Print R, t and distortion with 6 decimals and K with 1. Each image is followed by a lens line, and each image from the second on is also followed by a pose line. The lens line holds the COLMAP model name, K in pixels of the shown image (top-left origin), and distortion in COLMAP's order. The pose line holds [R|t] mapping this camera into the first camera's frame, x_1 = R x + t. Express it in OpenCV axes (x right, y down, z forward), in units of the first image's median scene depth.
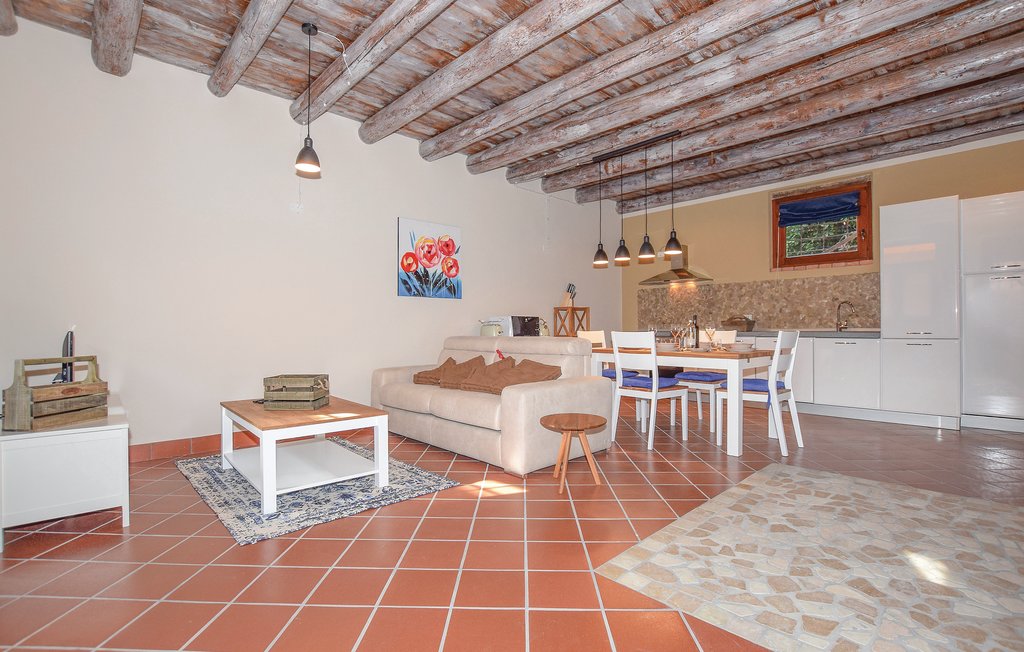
lens RADIAL K [[468.4, 0, 506.6], [0, 468.4, 326.0], [0, 0, 1]] dist [-0.021835, 0.000000]
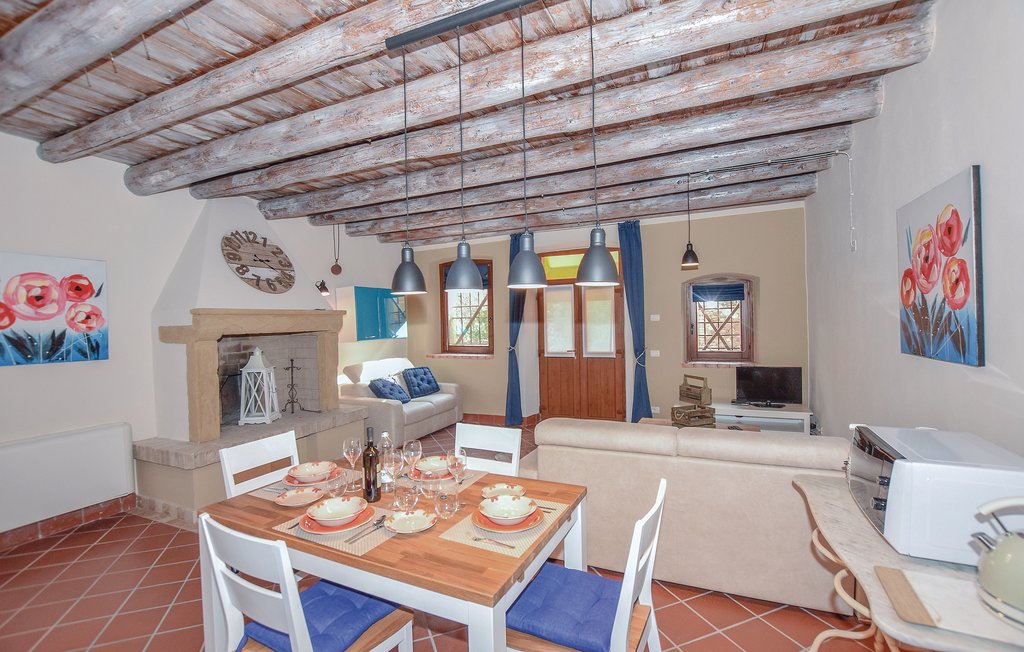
lens RADIAL K [[446.2, 0, 512.0], [0, 446.2, 326.0], [0, 0, 1]] dist [-0.019043, -0.000005]
pose [[-0.932330, 0.030361, -0.360332, 0.341558], [0.027697, 0.999538, 0.012555, -0.102081], [0.360547, 0.001725, -0.932739, 1.173762]]
